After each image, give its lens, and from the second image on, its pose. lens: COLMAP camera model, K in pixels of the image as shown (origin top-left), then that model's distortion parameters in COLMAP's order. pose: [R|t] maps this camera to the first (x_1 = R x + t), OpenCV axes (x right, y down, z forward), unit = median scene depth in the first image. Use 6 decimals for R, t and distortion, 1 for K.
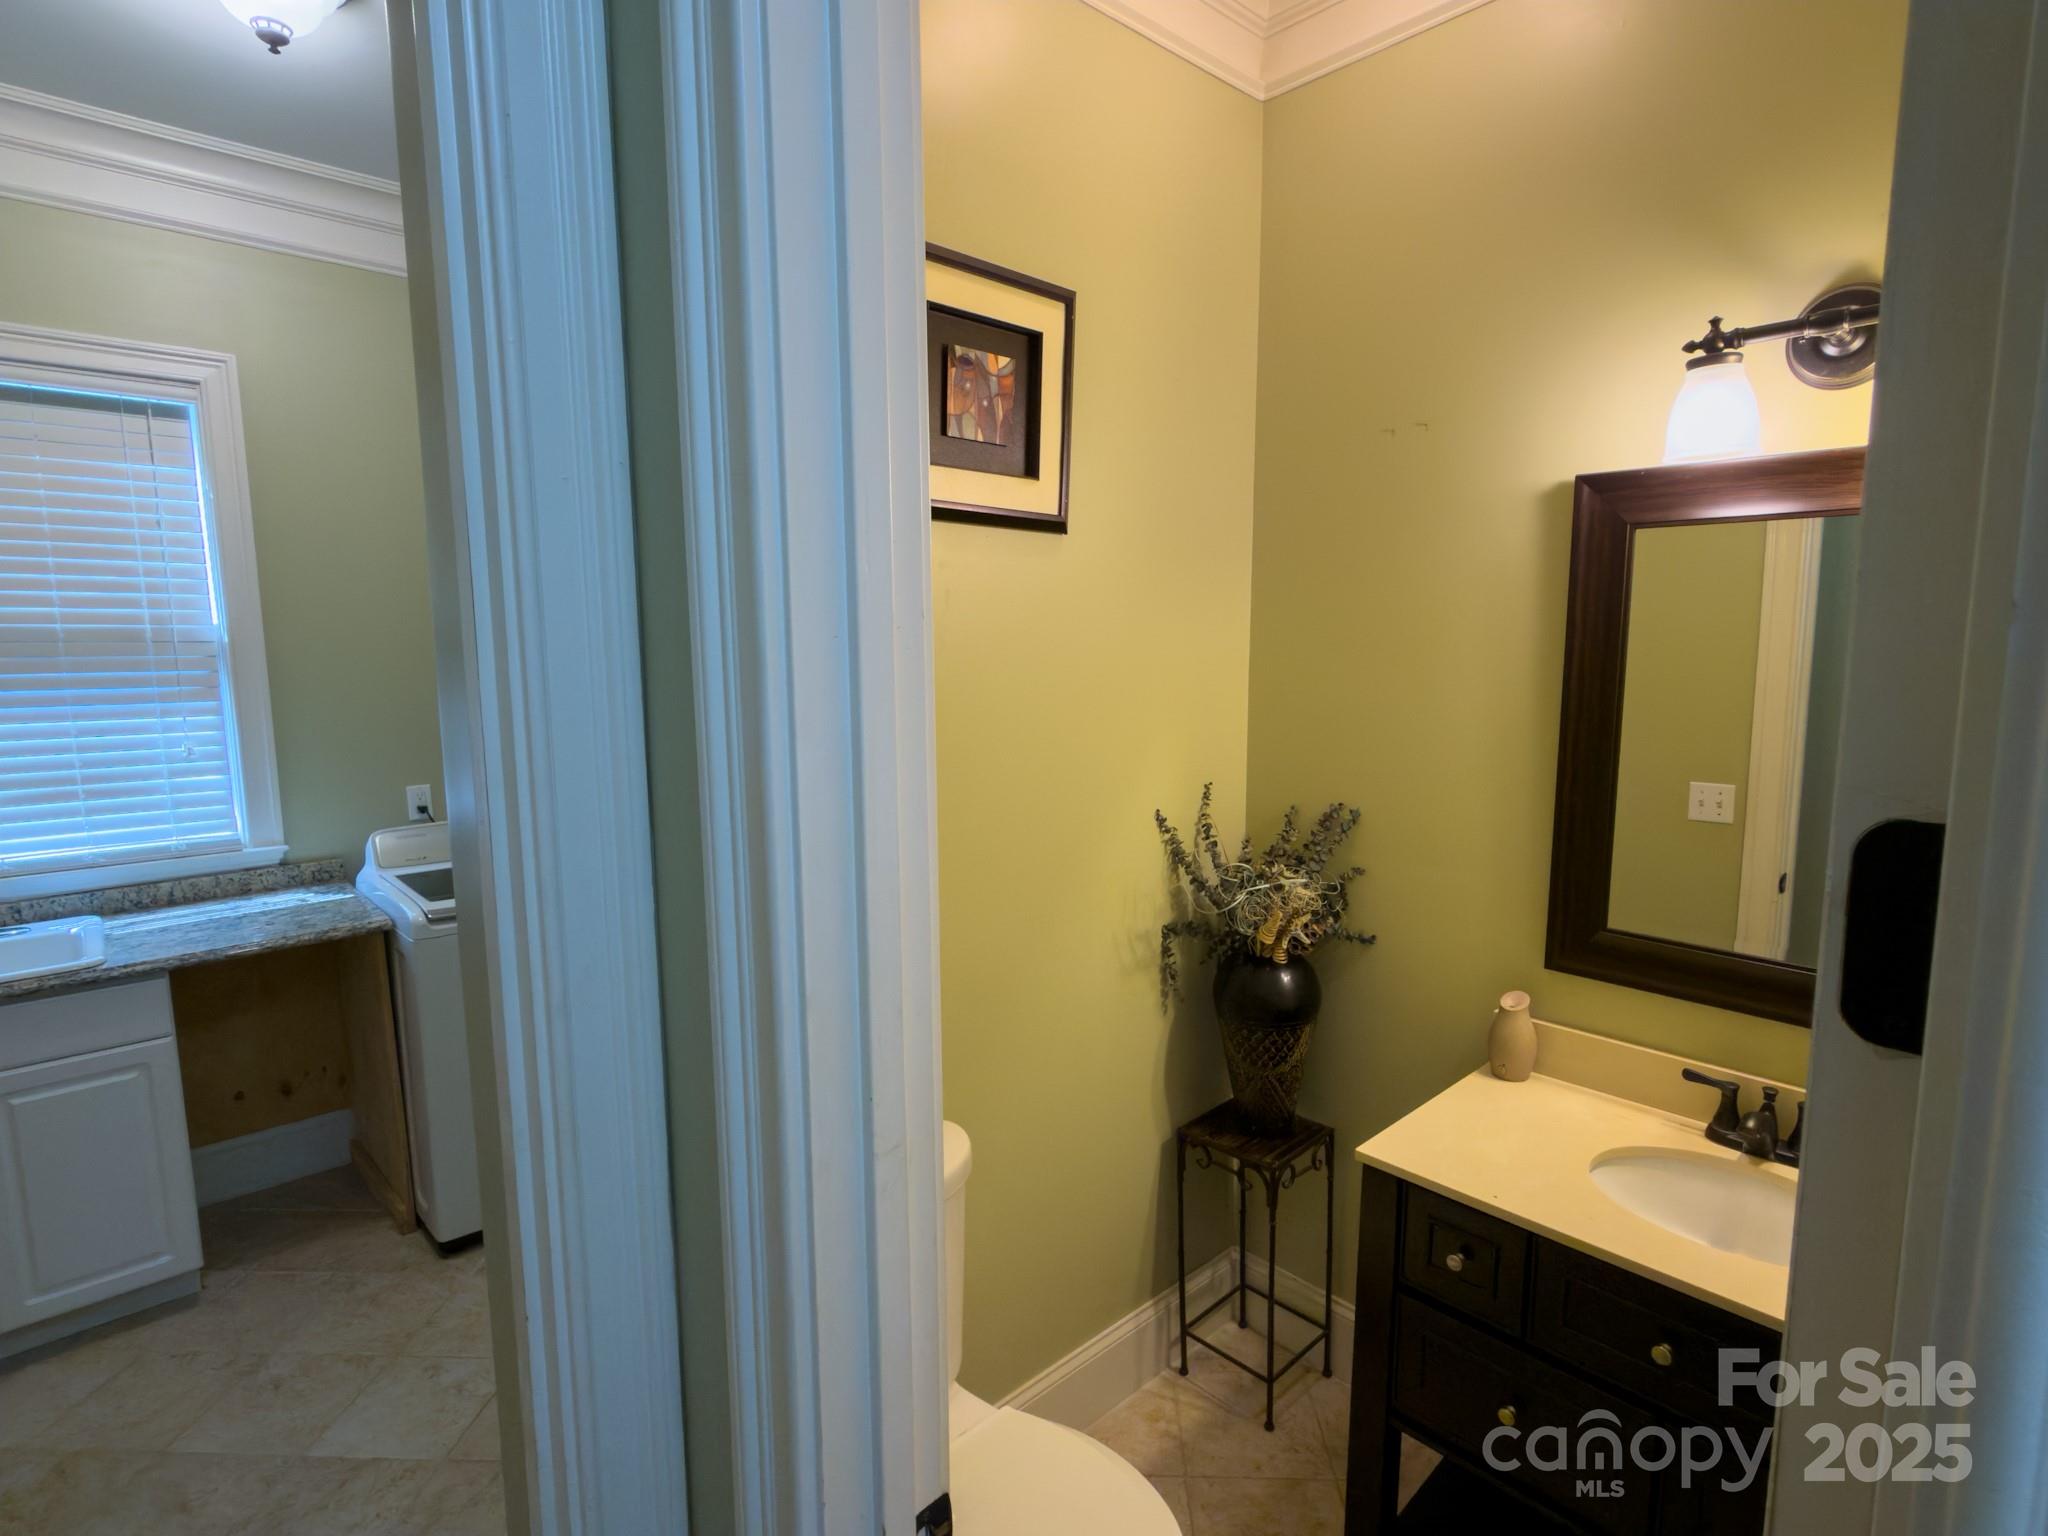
lens RADIAL K [[1035.5, 0, 1025.9], [0, 1035.5, 770.5], [0, 0, 1]] dist [0.000218, -0.000656]
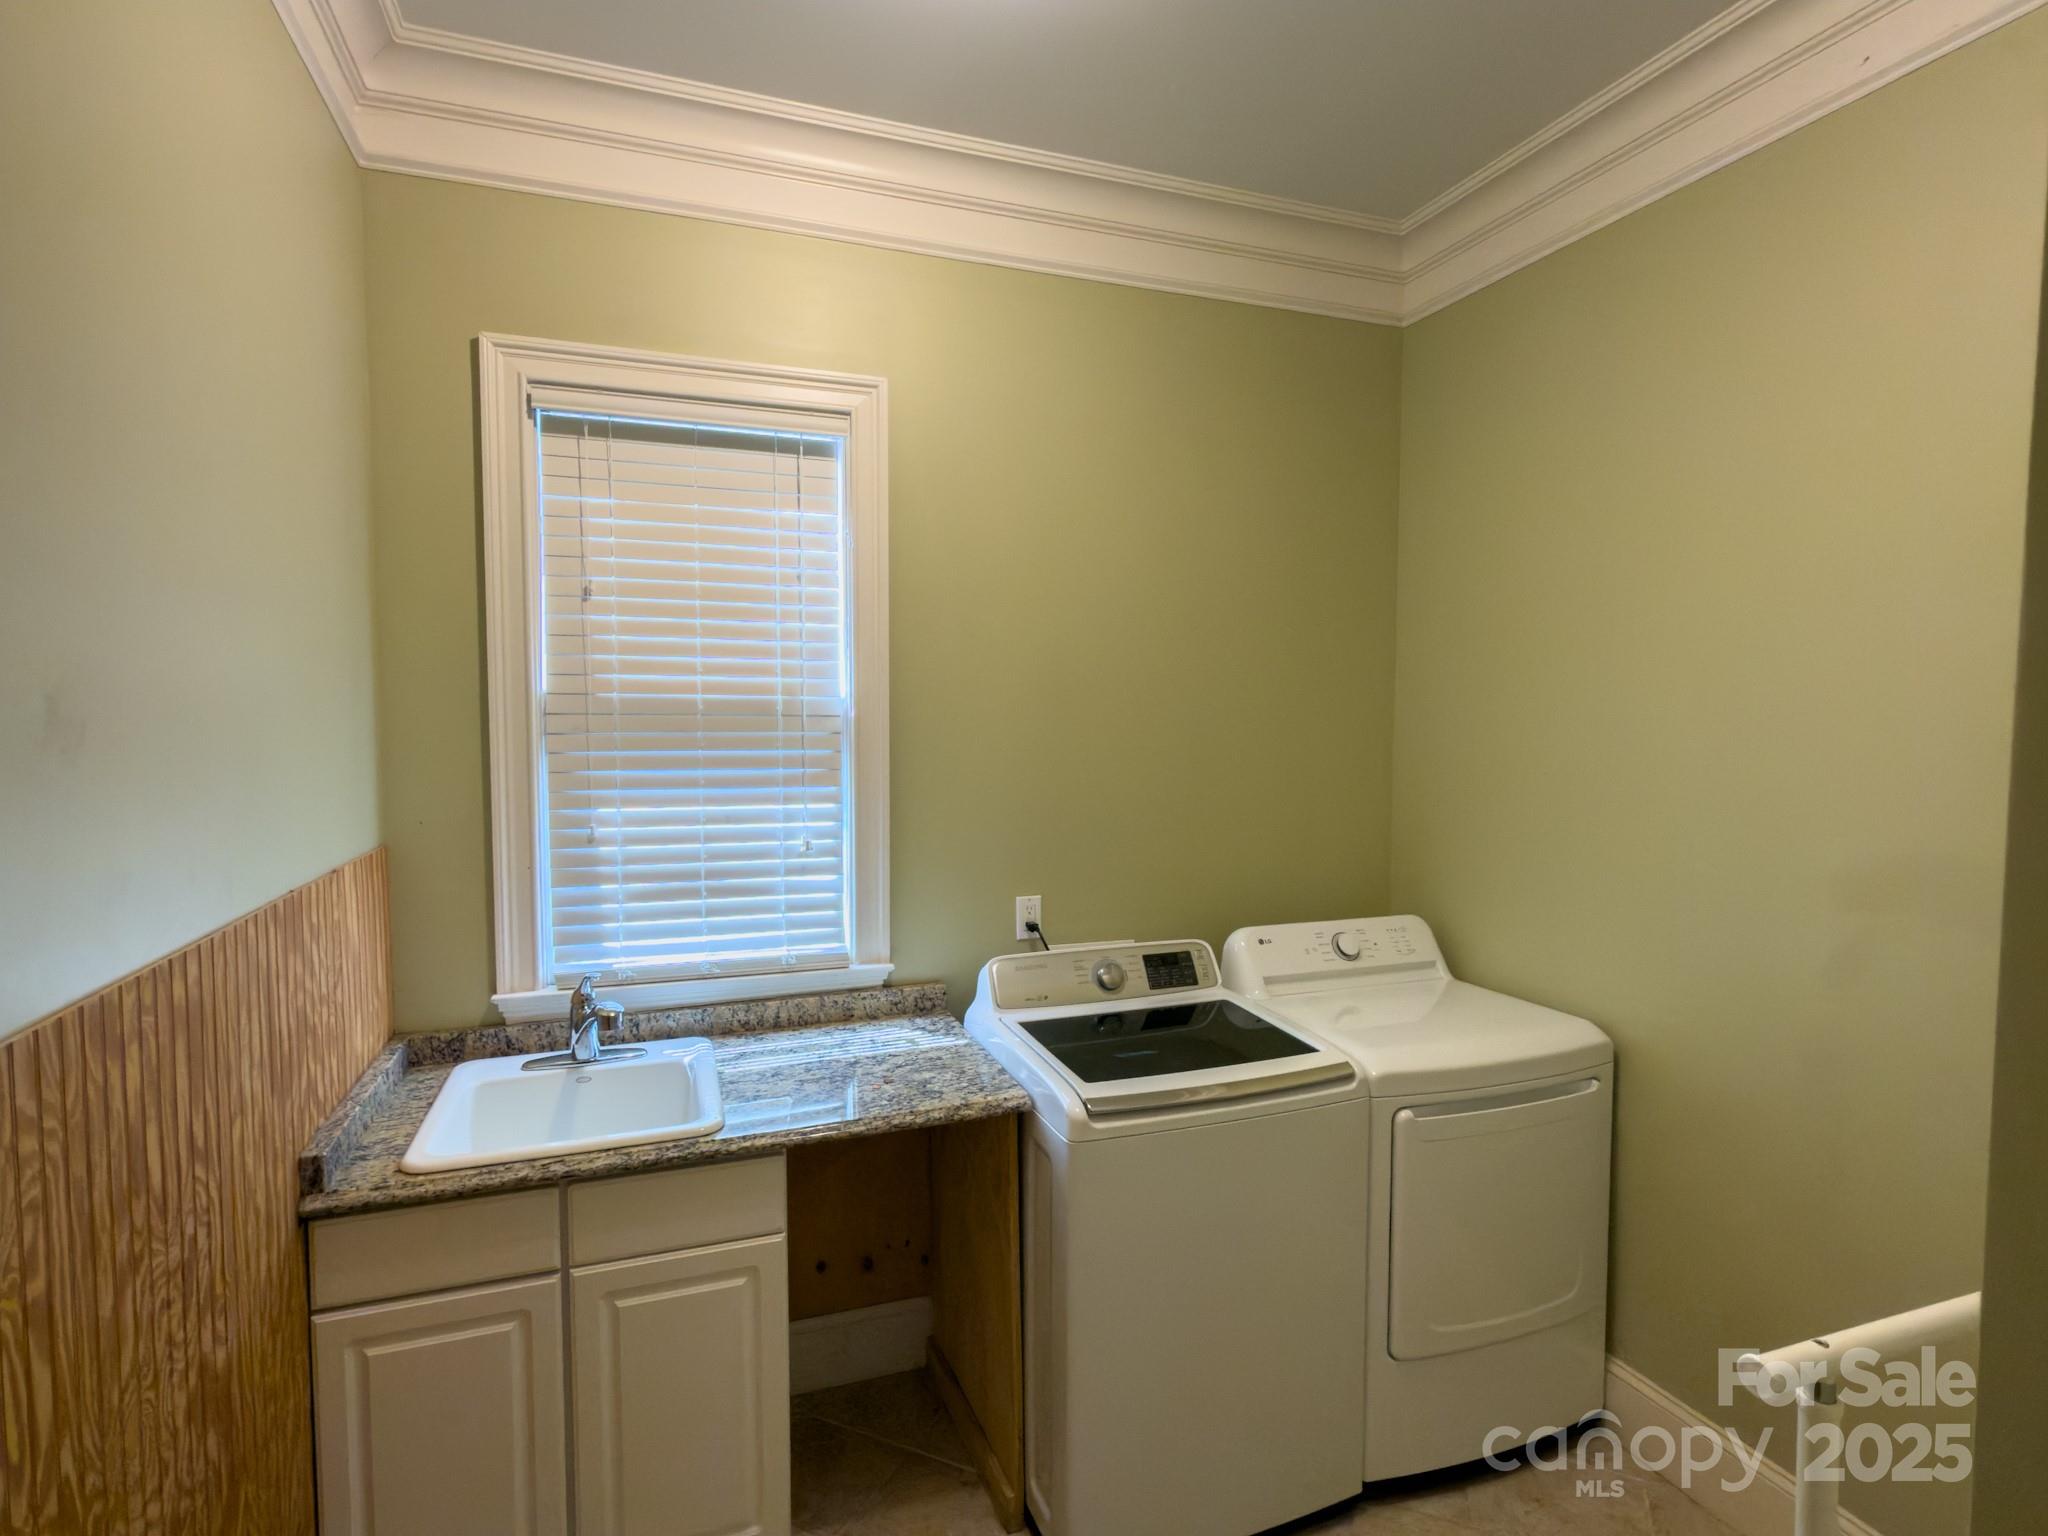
lens RADIAL K [[1035.5, 0, 1023.5], [0, 1035.5, 767.2], [0, 0, 1]] dist [0.000218, -0.000656]
pose [[0.919527, 0.029076, -0.391949, -0.326009], [-0.058461, 0.996284, -0.063244, -0.039589], [0.388654, 0.081069, 0.917810, 0.298586]]
